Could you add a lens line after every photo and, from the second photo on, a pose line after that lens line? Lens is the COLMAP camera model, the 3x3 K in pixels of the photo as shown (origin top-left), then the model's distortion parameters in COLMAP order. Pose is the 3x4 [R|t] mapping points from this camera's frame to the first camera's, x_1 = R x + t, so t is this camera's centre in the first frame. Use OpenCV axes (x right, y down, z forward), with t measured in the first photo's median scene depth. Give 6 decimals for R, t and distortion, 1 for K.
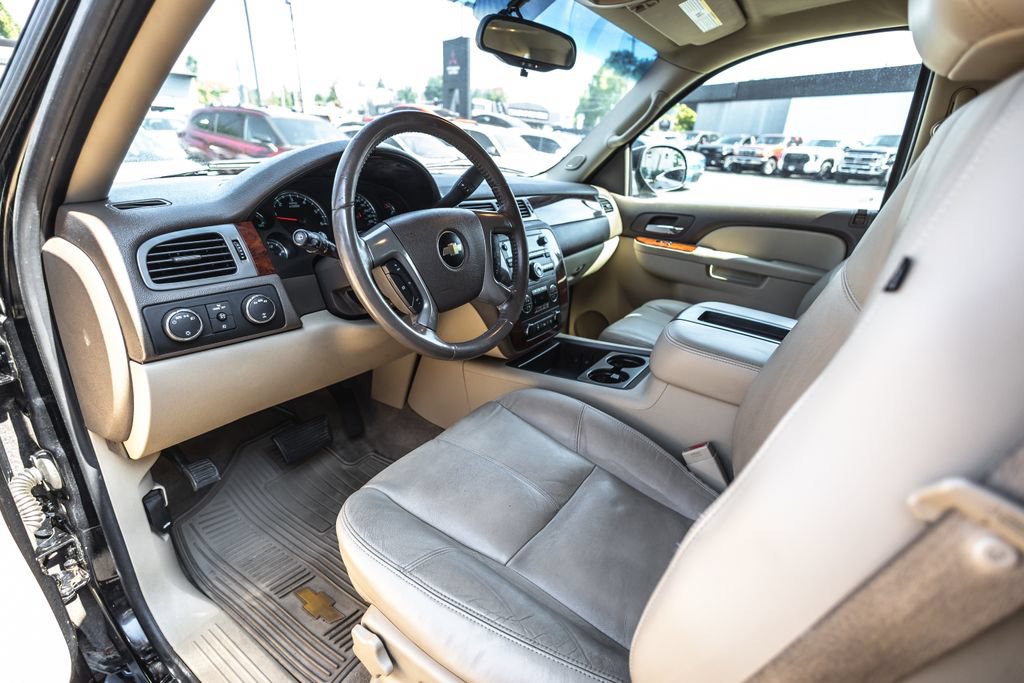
lens RADIAL K [[472.7, 0, 512.0], [0, 472.7, 341.5], [0, 0, 1]] dist [0.008348, -0.001001]
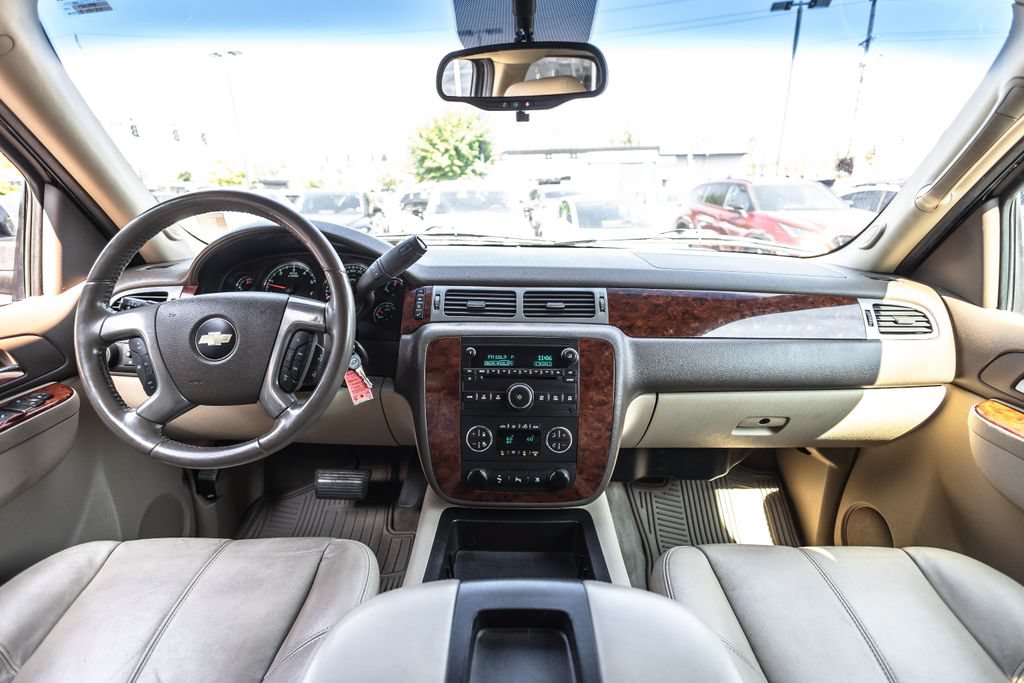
lens RADIAL K [[472.7, 0, 512.0], [0, 472.7, 341.5], [0, 0, 1]] dist [0.008348, -0.001001]
pose [[0.562582, 0.193482, -0.803782, 0.378344], [-0.291008, 0.956353, 0.026525, -0.160028], [0.773832, 0.218985, 0.594332, 0.388602]]
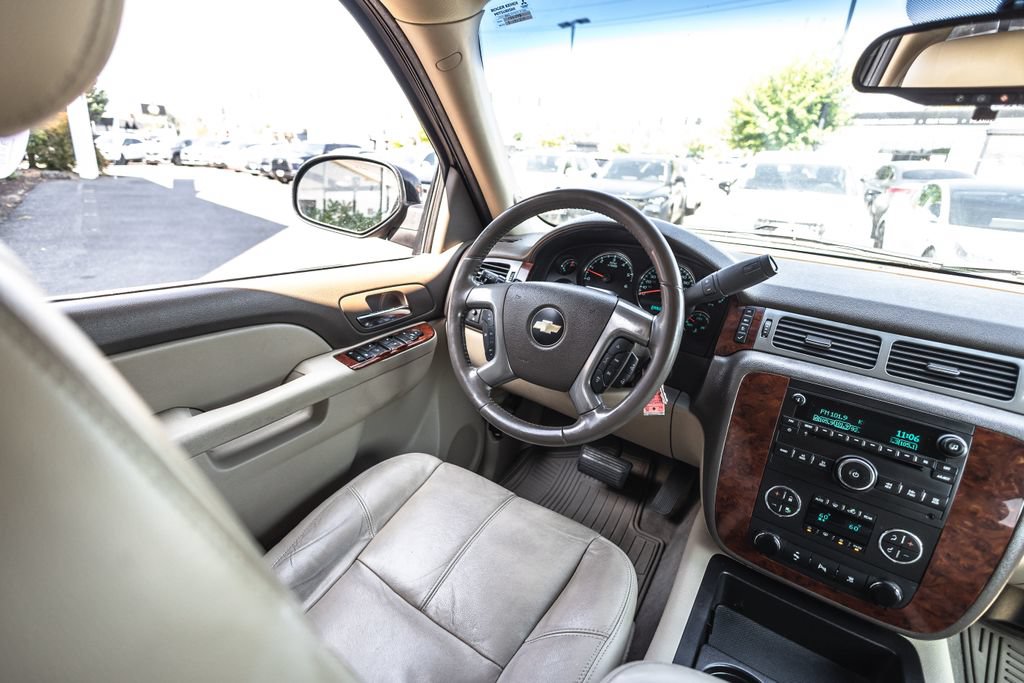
lens RADIAL K [[472.7, 0, 512.0], [0, 472.7, 341.5], [0, 0, 1]] dist [0.008348, -0.001001]
pose [[0.015585, 0.323452, -0.946116, 0.334039], [-0.429133, 0.856815, 0.285853, -0.176694], [0.903107, 0.401555, 0.152157, 0.345012]]
